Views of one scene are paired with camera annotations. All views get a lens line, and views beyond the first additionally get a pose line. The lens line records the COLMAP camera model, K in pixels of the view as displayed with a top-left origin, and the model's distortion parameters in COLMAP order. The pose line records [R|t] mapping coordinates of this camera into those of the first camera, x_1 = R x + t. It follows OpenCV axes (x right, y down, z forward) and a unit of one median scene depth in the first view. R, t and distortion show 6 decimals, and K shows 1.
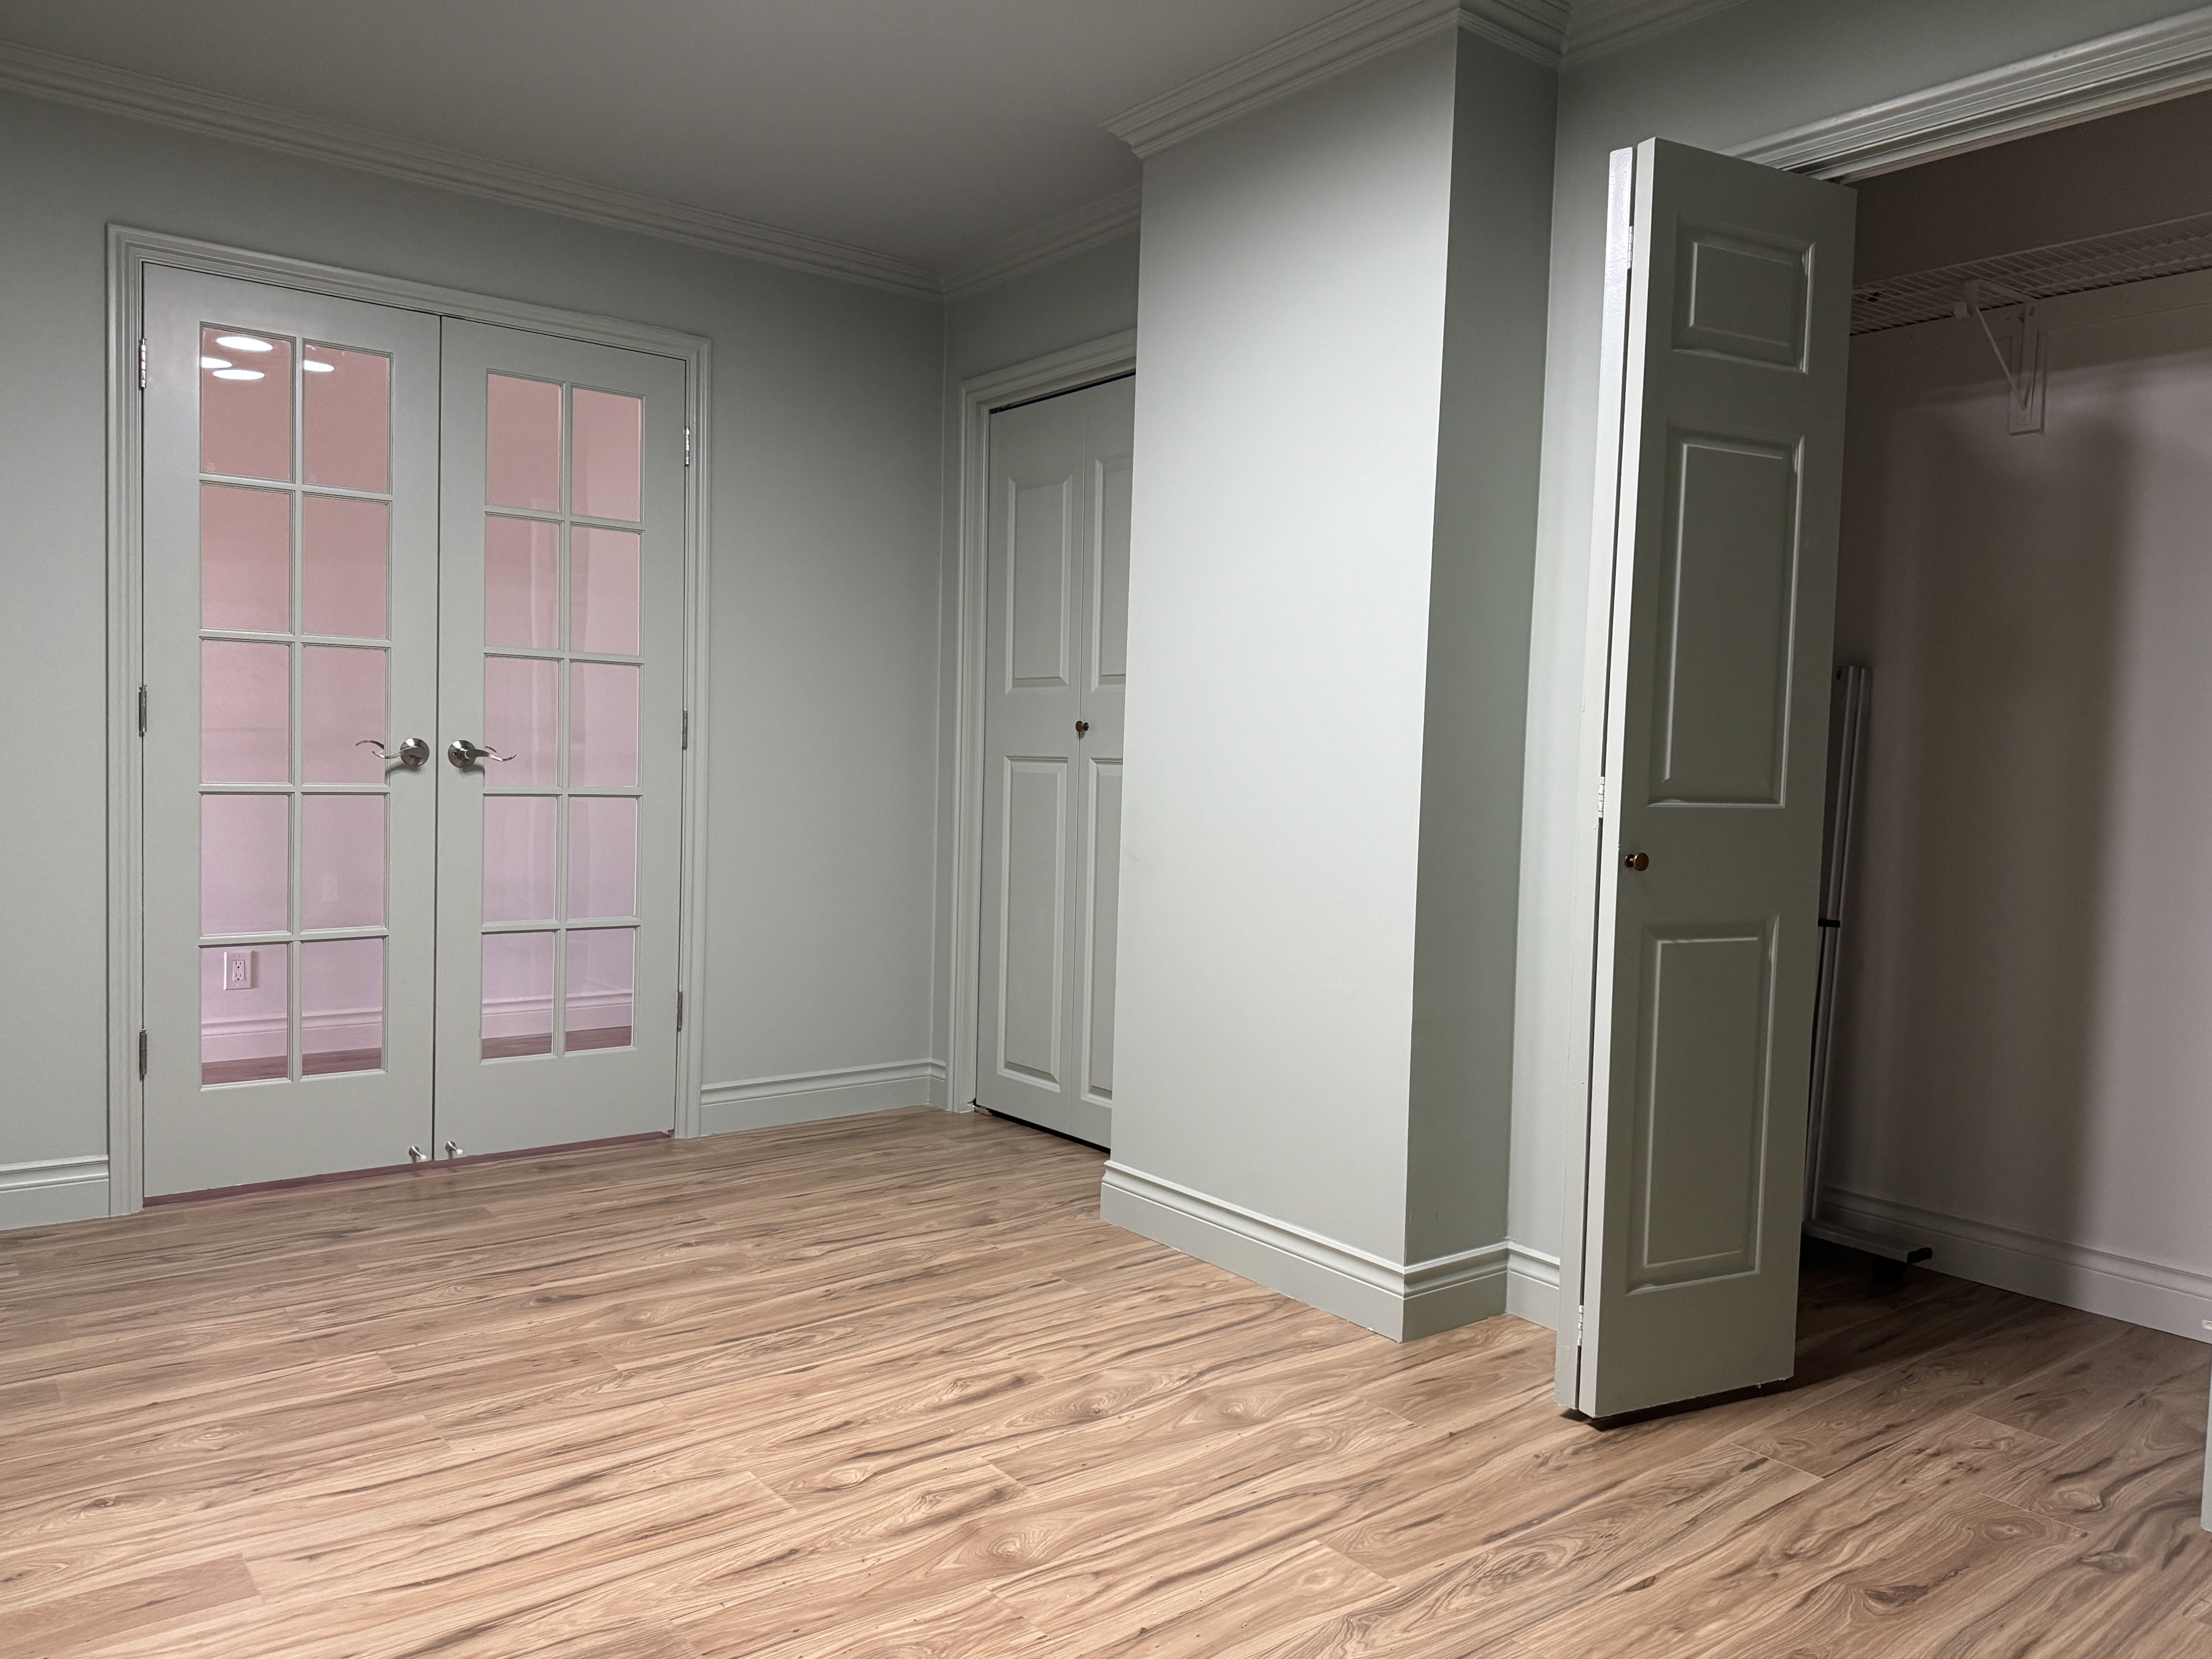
lens RADIAL K [[1588.7, 0, 1106.0], [0, 1588.7, 829.5], [0, 0, 1]] dist [-0.002651, -0.002892]
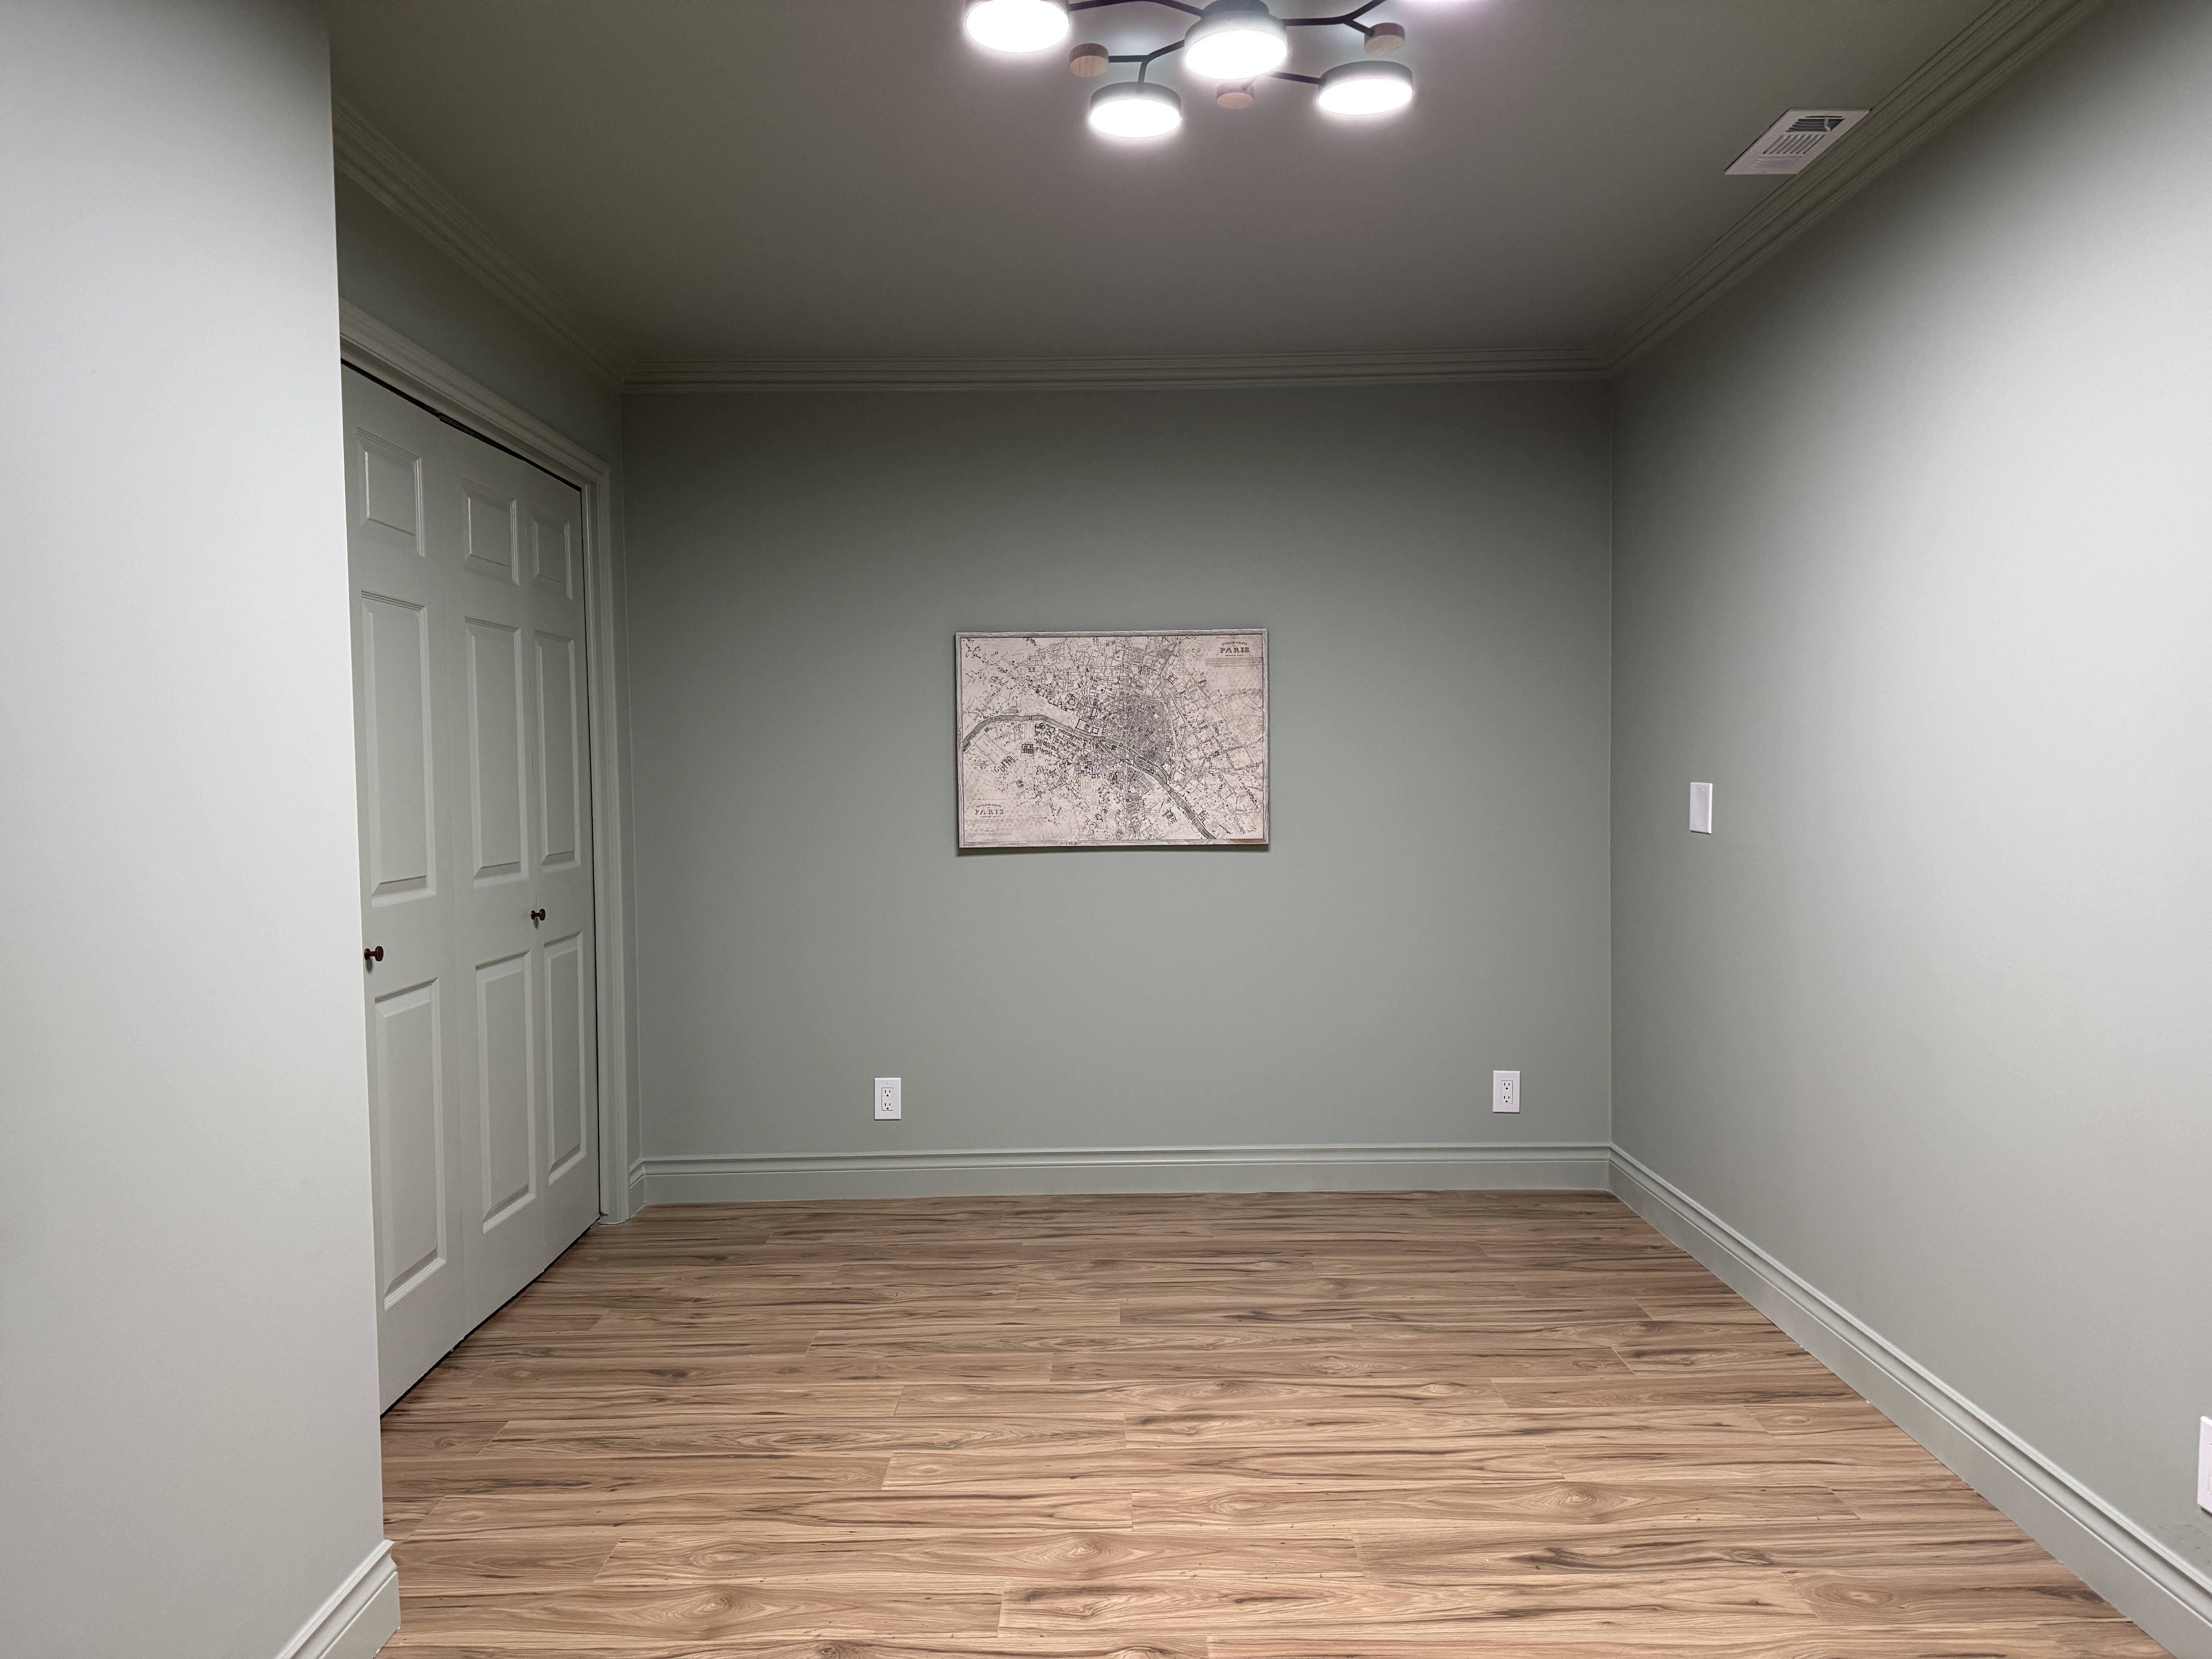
lens RADIAL K [[1588.7, 0, 1106.0], [0, 1588.7, 829.5], [0, 0, 1]] dist [-0.002651, -0.002892]
pose [[-0.789777, -0.039636, 0.612112, -0.756433], [0.025655, 0.994903, 0.097523, -0.196017], [-0.612857, 0.092725, -0.784734, 1.808326]]
